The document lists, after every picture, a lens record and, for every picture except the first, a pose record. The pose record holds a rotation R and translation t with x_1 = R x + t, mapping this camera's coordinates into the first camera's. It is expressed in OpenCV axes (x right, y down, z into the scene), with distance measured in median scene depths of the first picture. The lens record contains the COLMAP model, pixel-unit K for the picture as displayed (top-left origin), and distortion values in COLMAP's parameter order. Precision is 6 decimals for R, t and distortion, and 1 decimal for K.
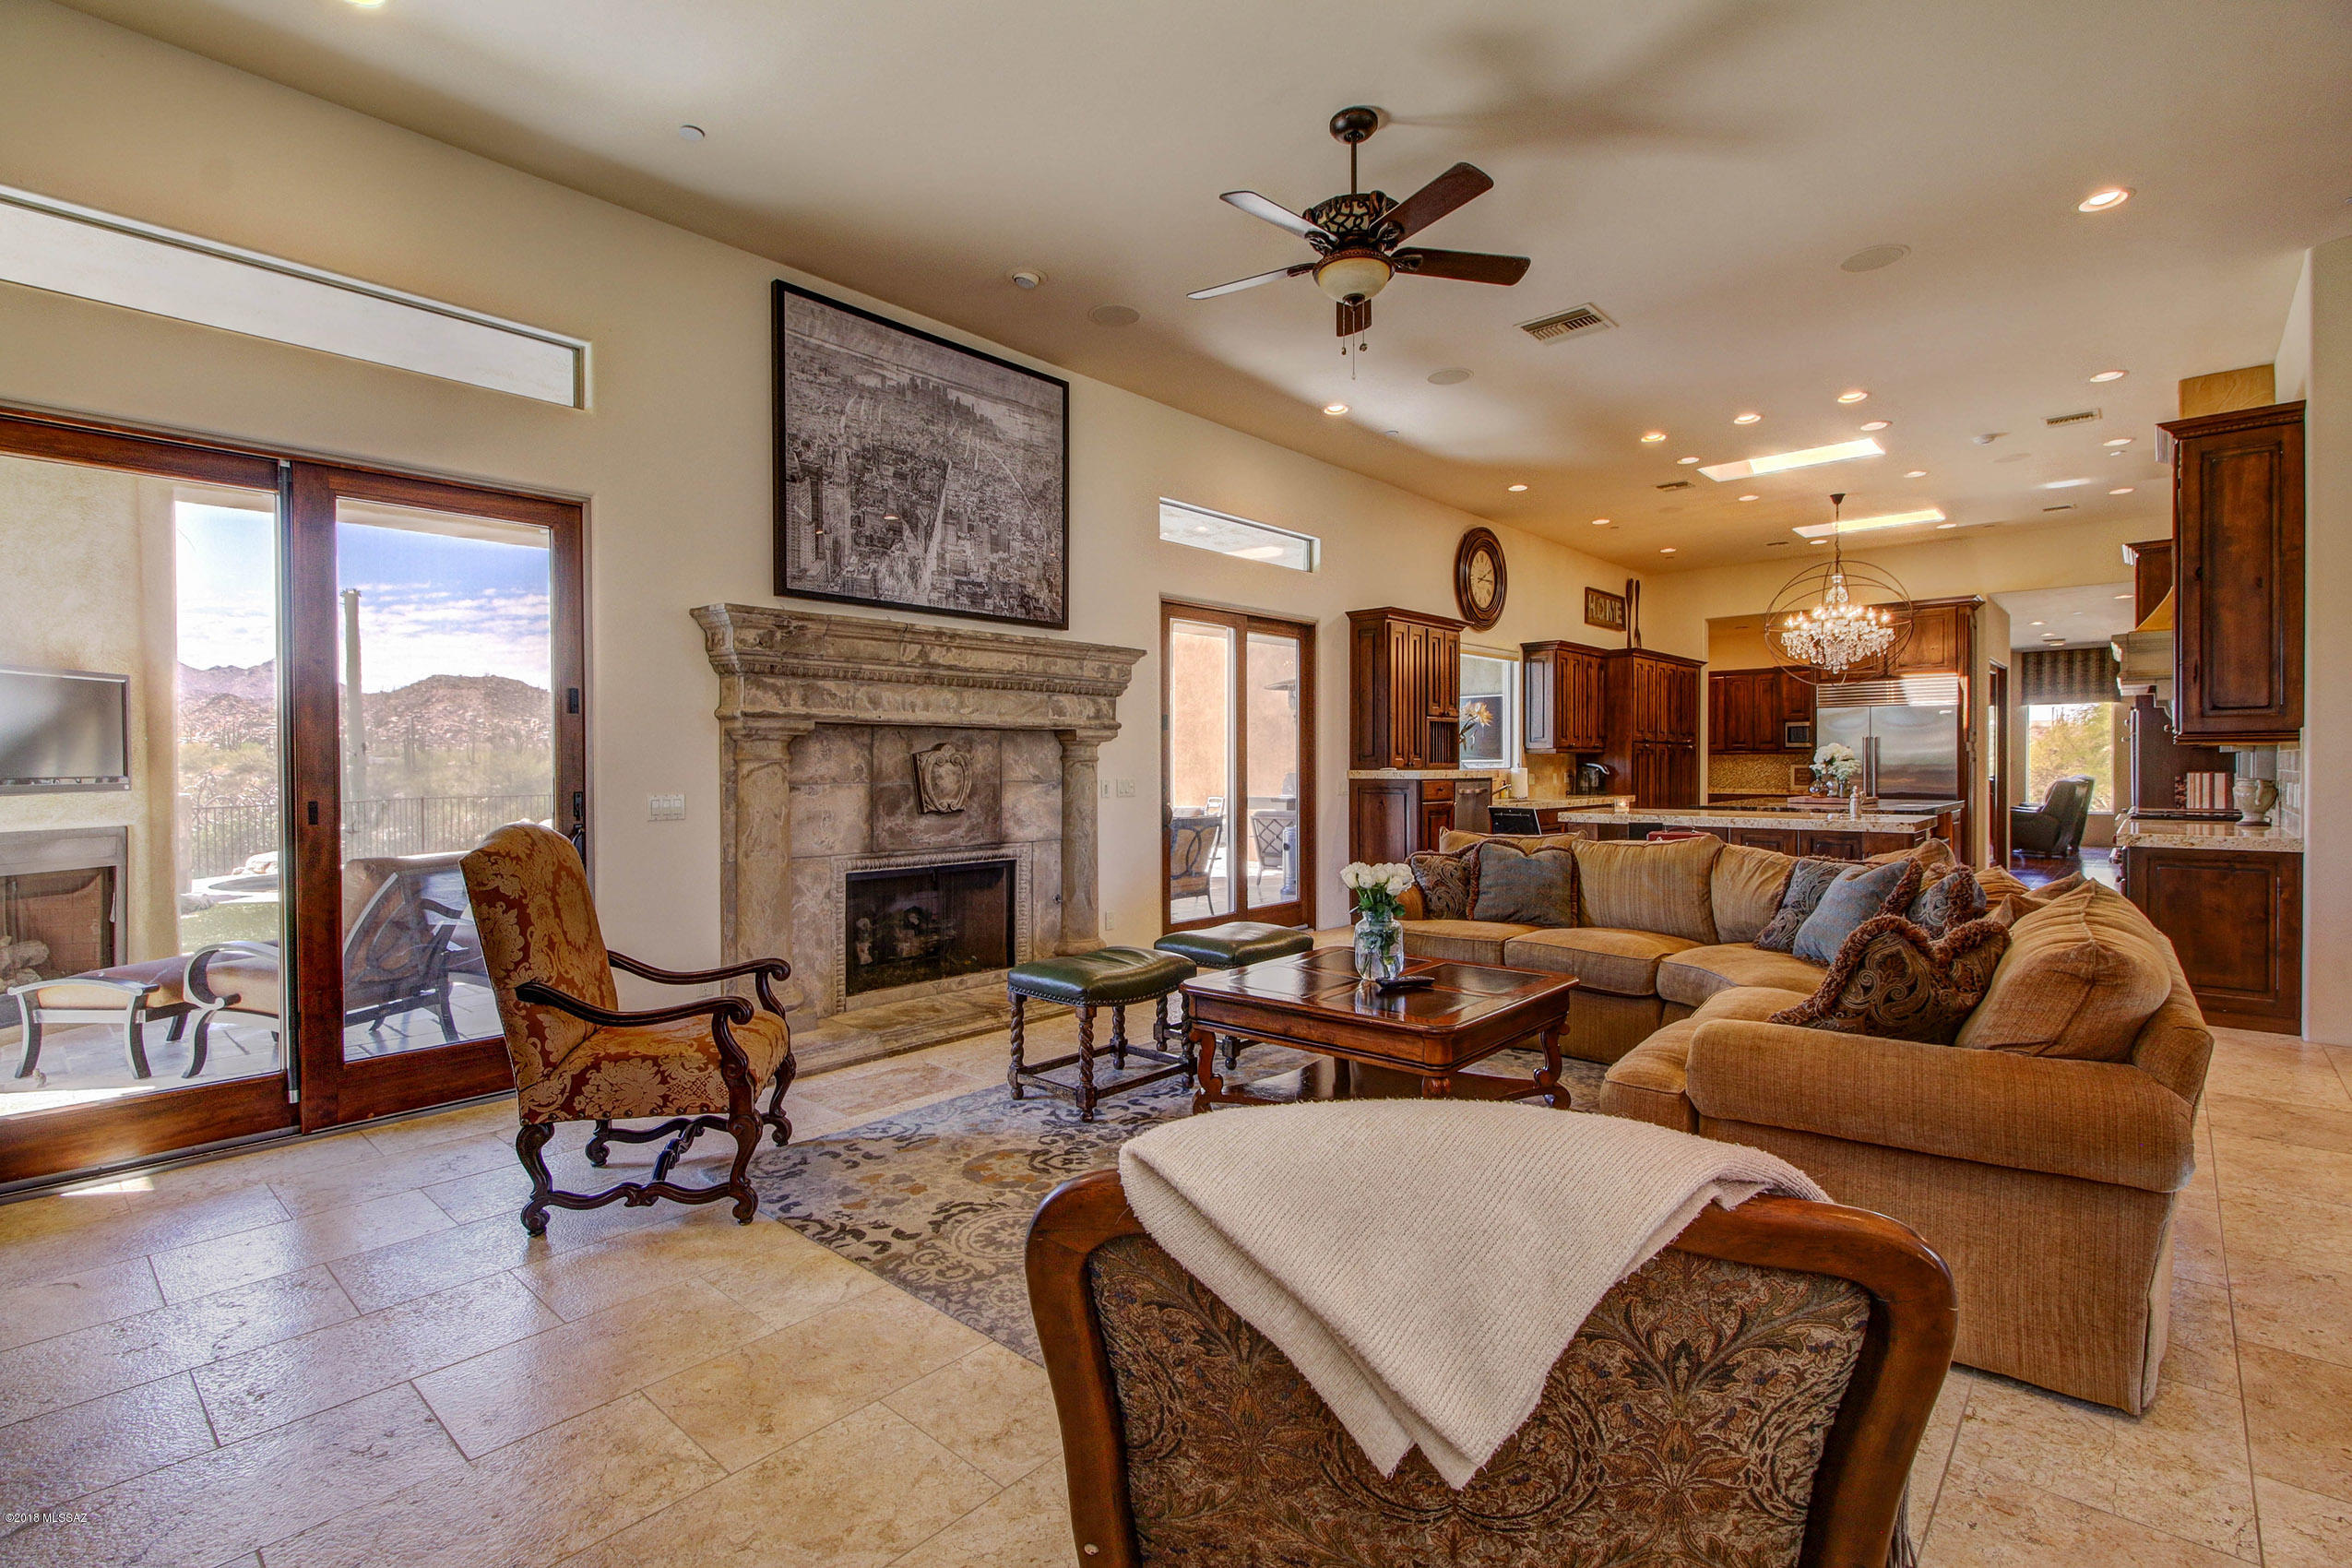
lens RADIAL K [[1075.6, 0, 1173.2], [0, 1075.6, 773.6], [0, 0, 1]] dist [0.023063, -0.010378]
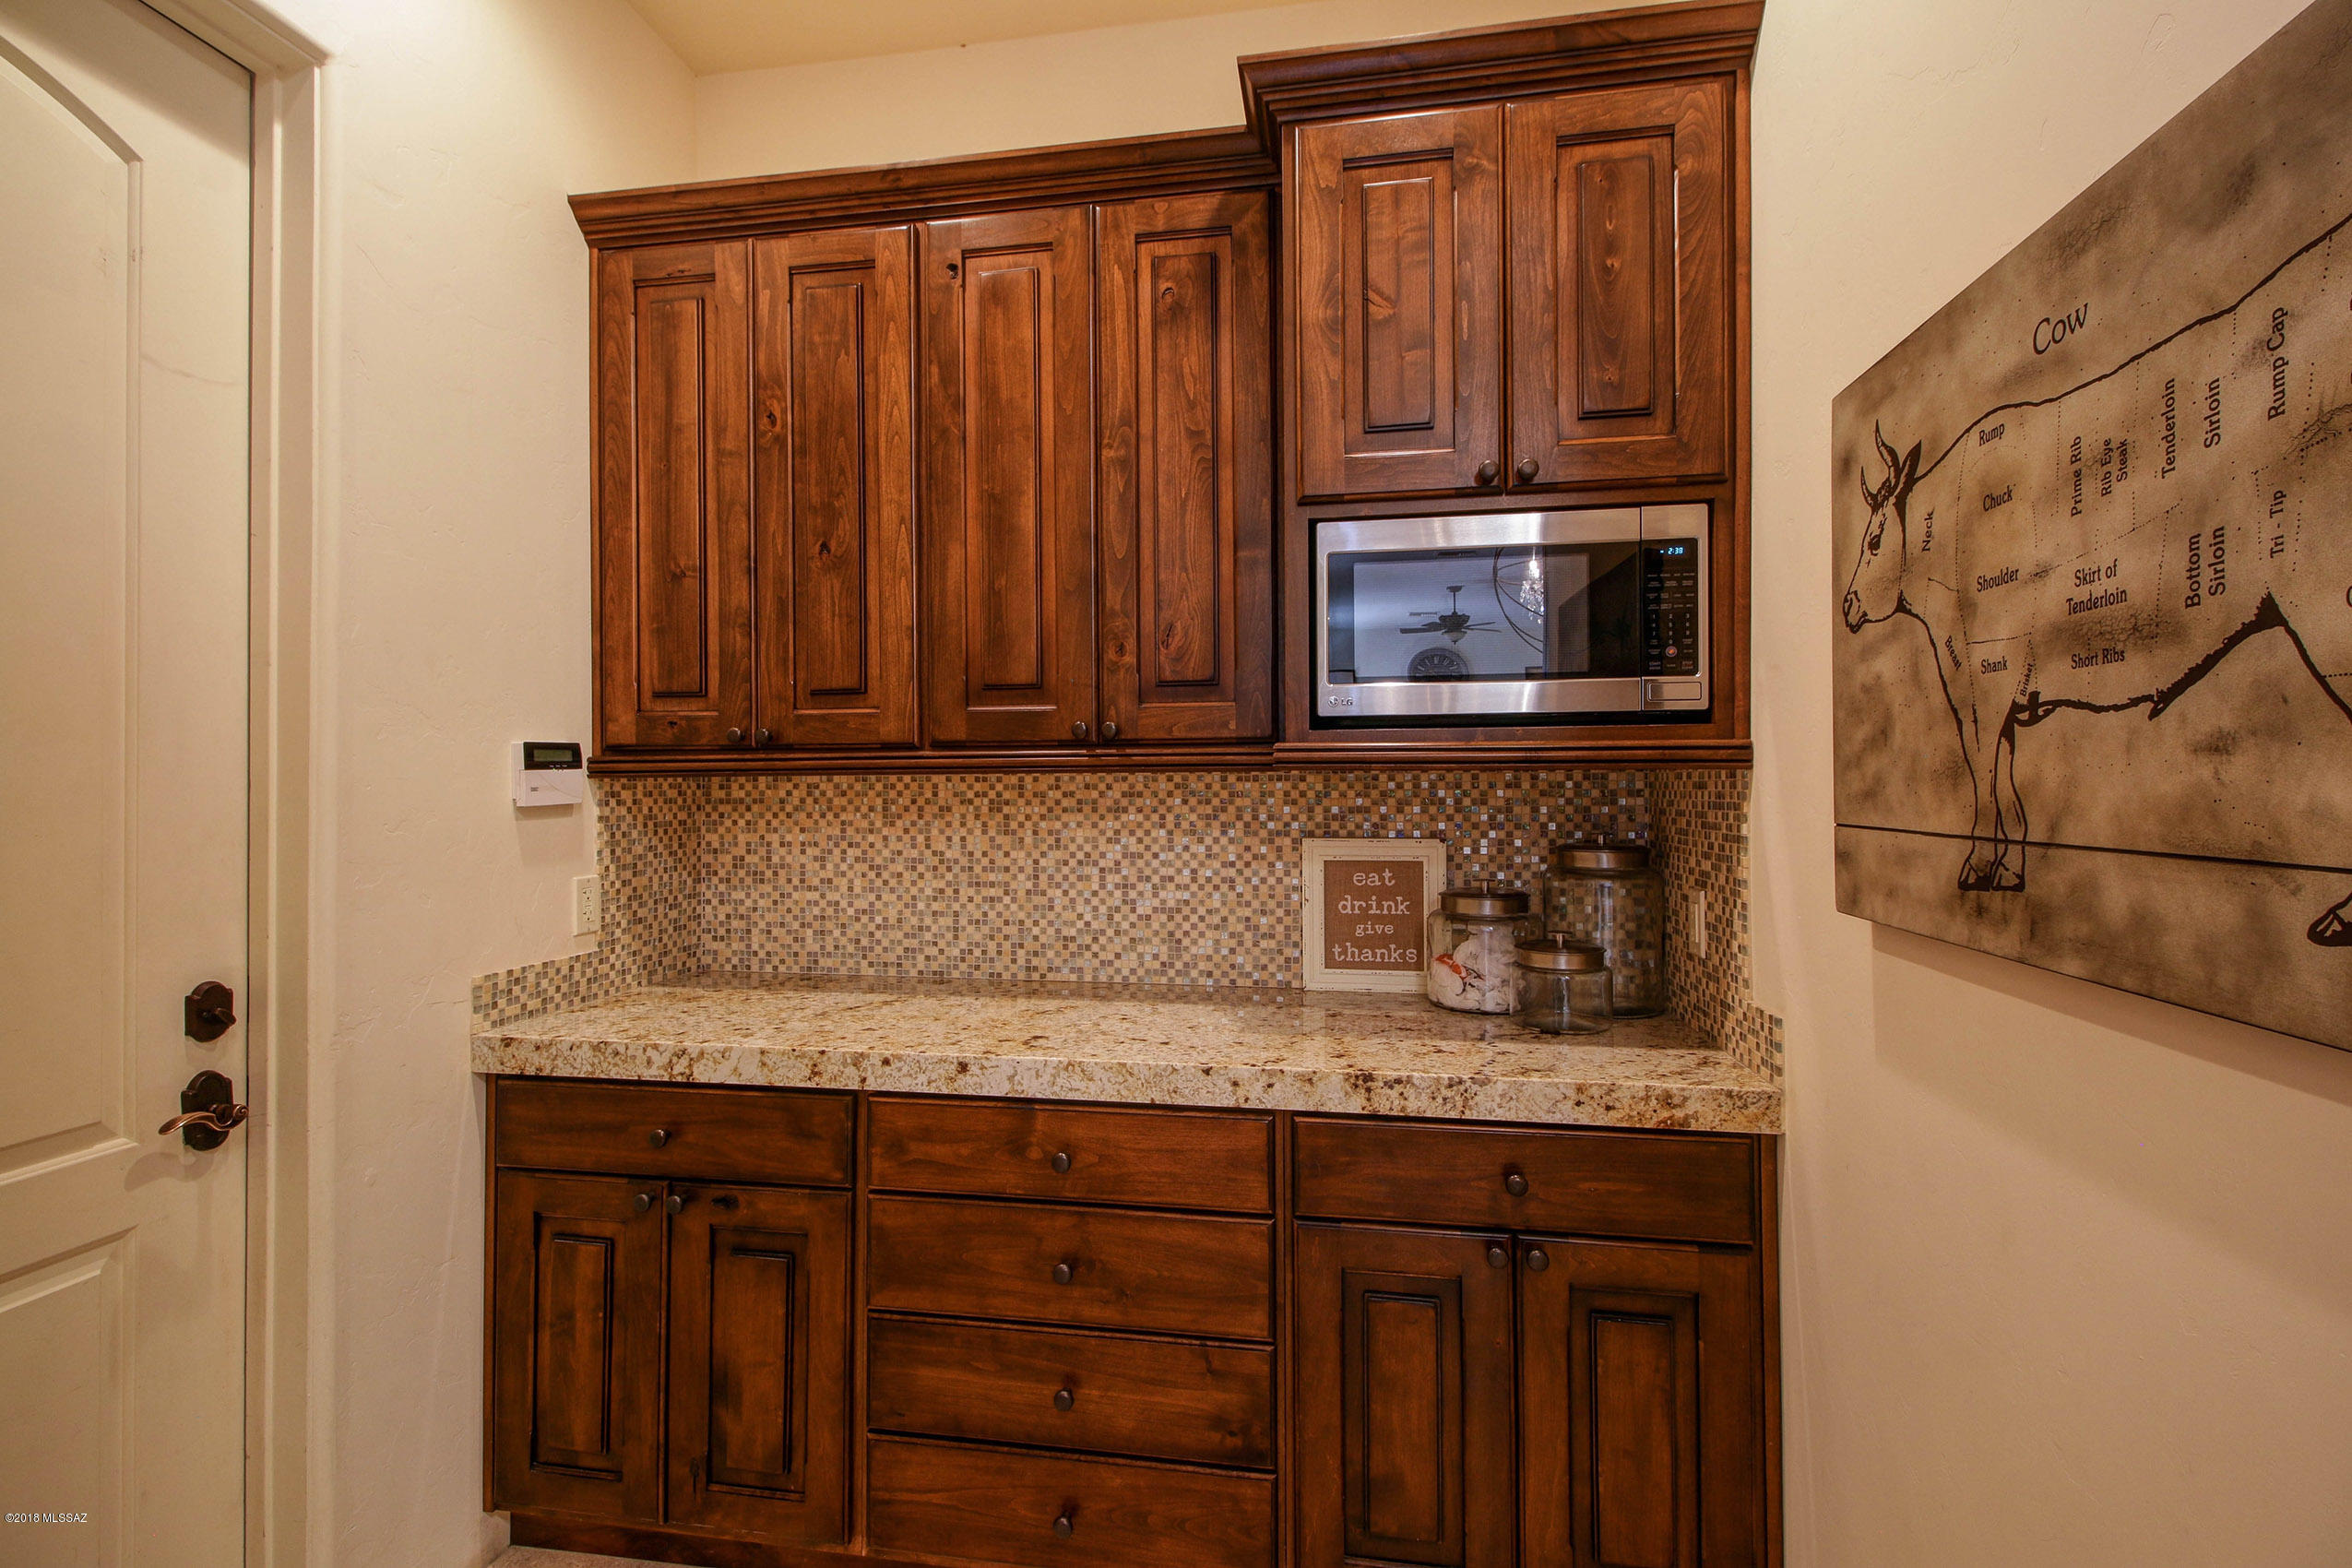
lens RADIAL K [[1075.6, 0, 1179.9], [0, 1075.6, 785.9], [0, 0, 1]] dist [0.023063, -0.010378]
pose [[0.834856, 0.000499, 0.550468, 1.156246], [0.007294, 0.999902, -0.011968, -0.035229], [-0.550420, 0.014006, 0.834771, 2.166322]]
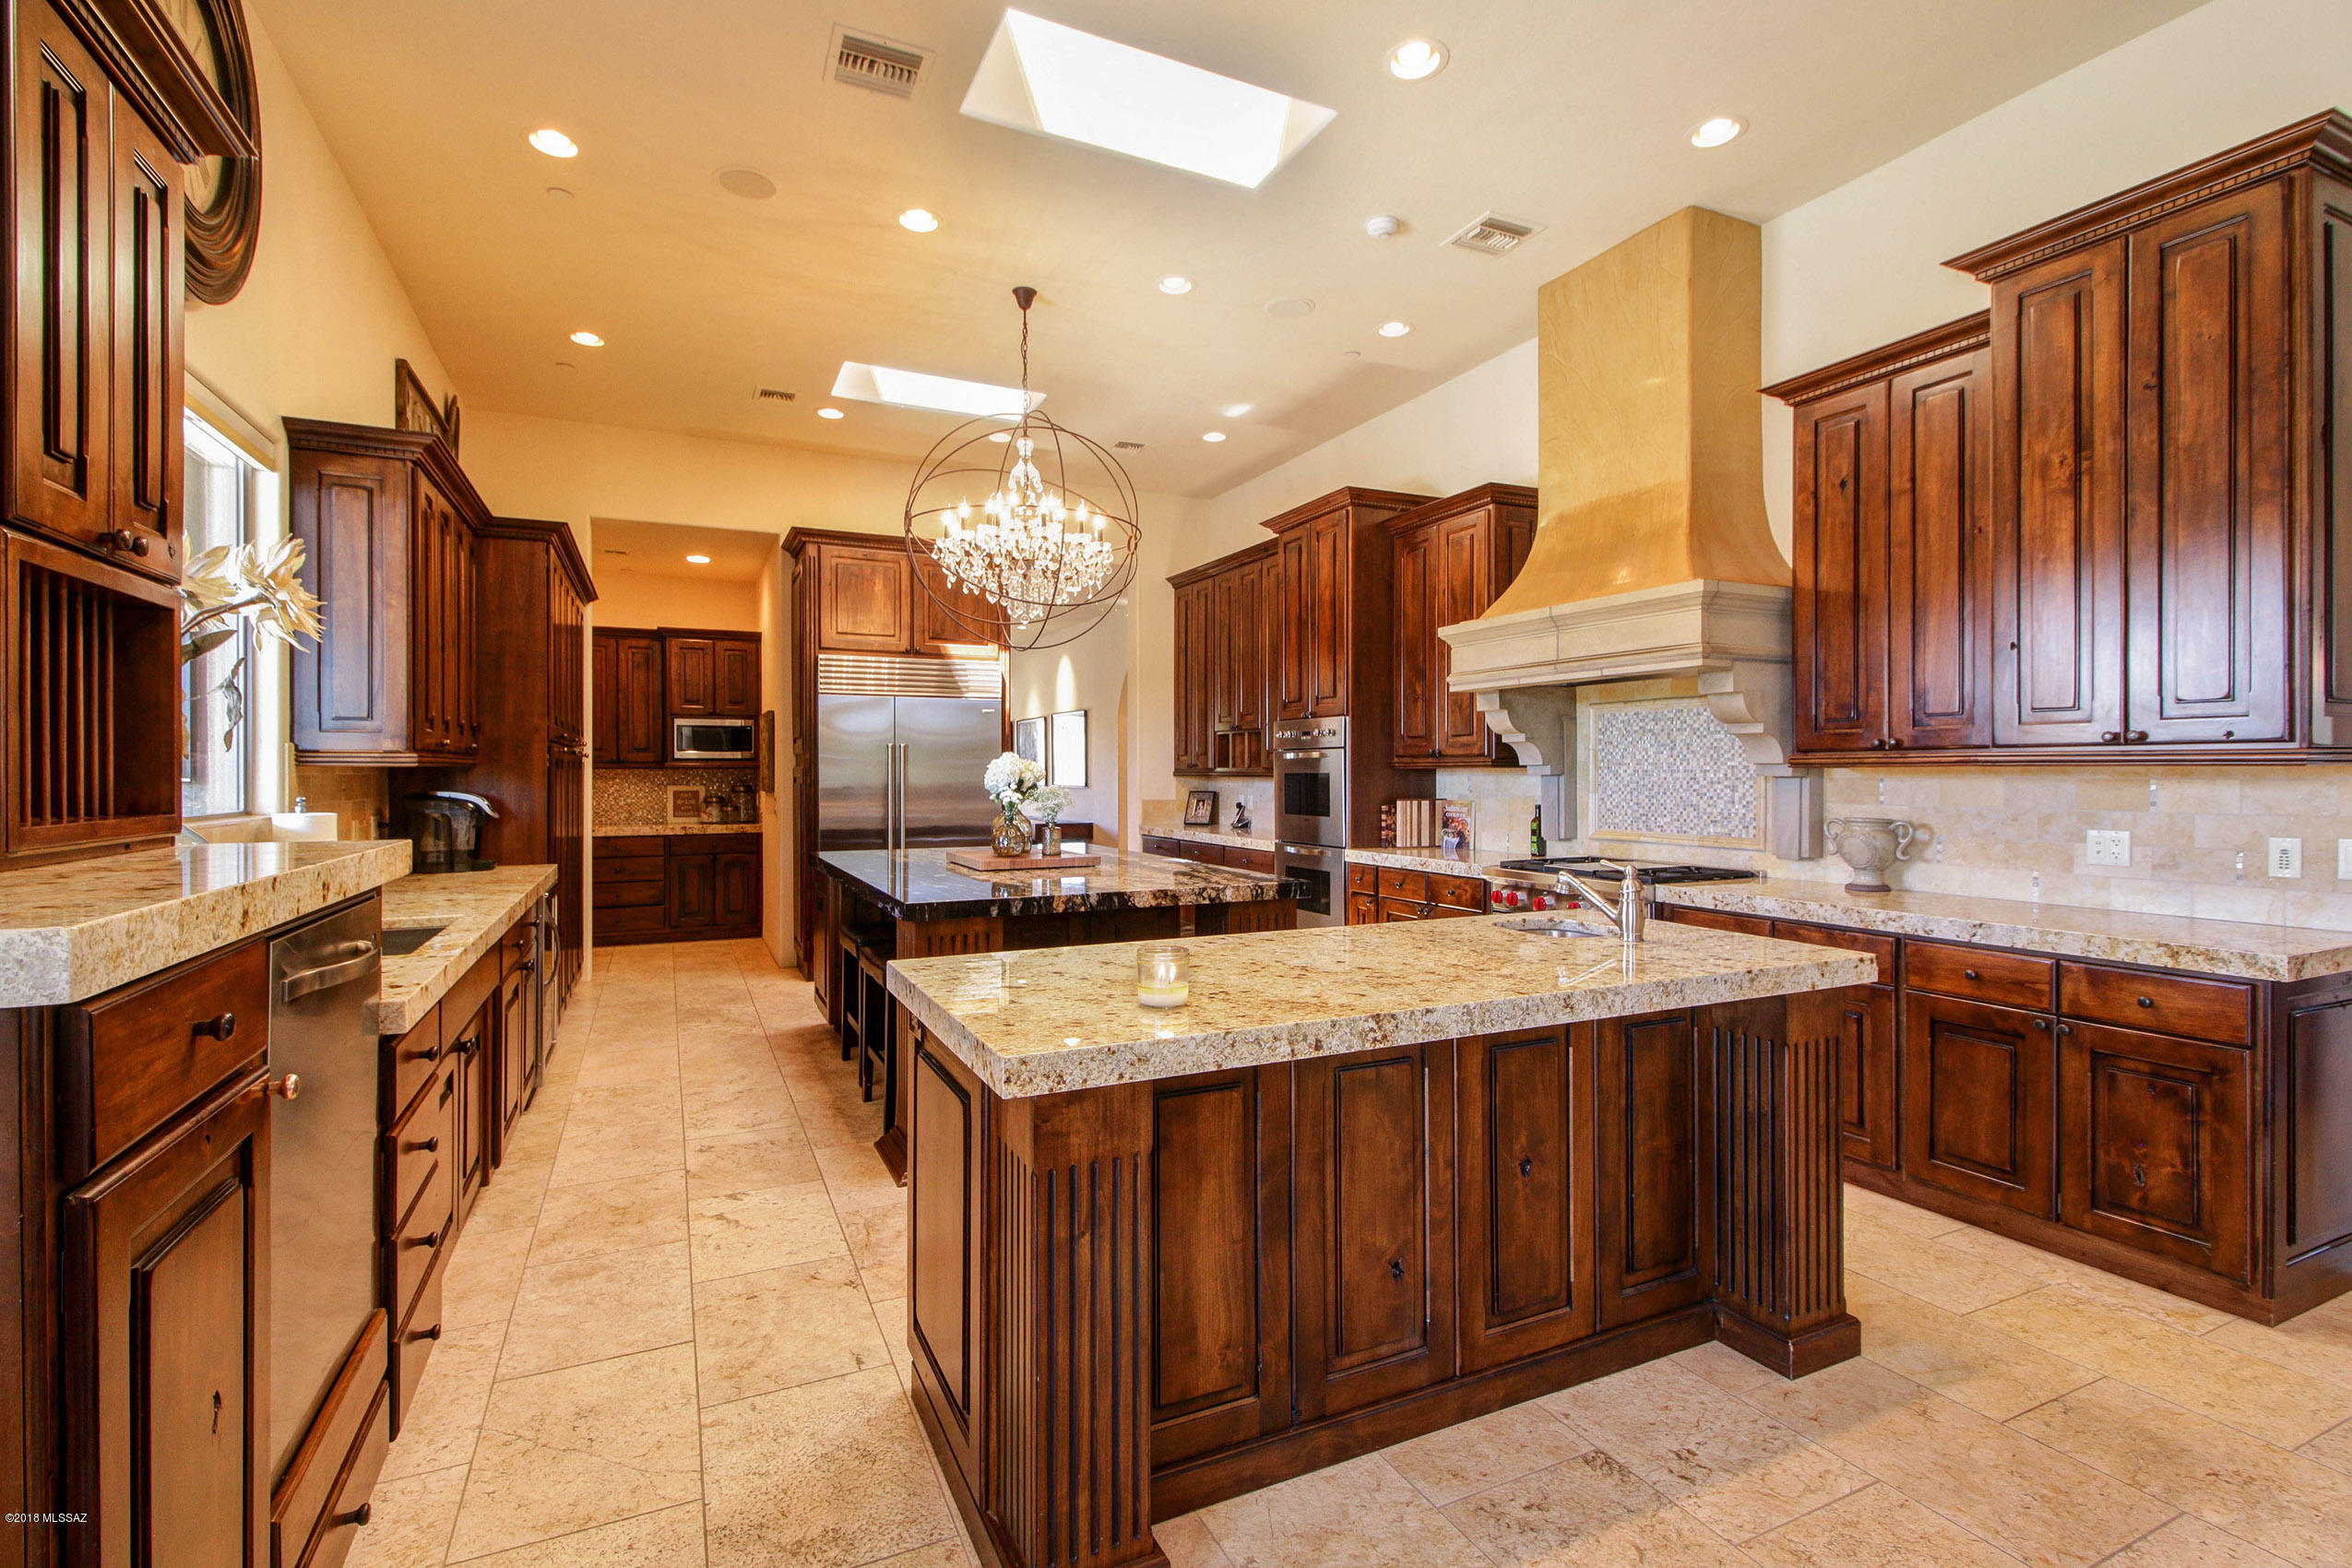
lens RADIAL K [[1075.6, 0, 1173.9], [0, 1075.6, 777.4], [0, 0, 1]] dist [0.023063, -0.010378]
pose [[0.379069, -0.001266, 0.925368, 0.235880], [0.007734, 0.999968, -0.001800, -0.023564], [-0.925336, 0.007839, 0.379067, 1.193180]]
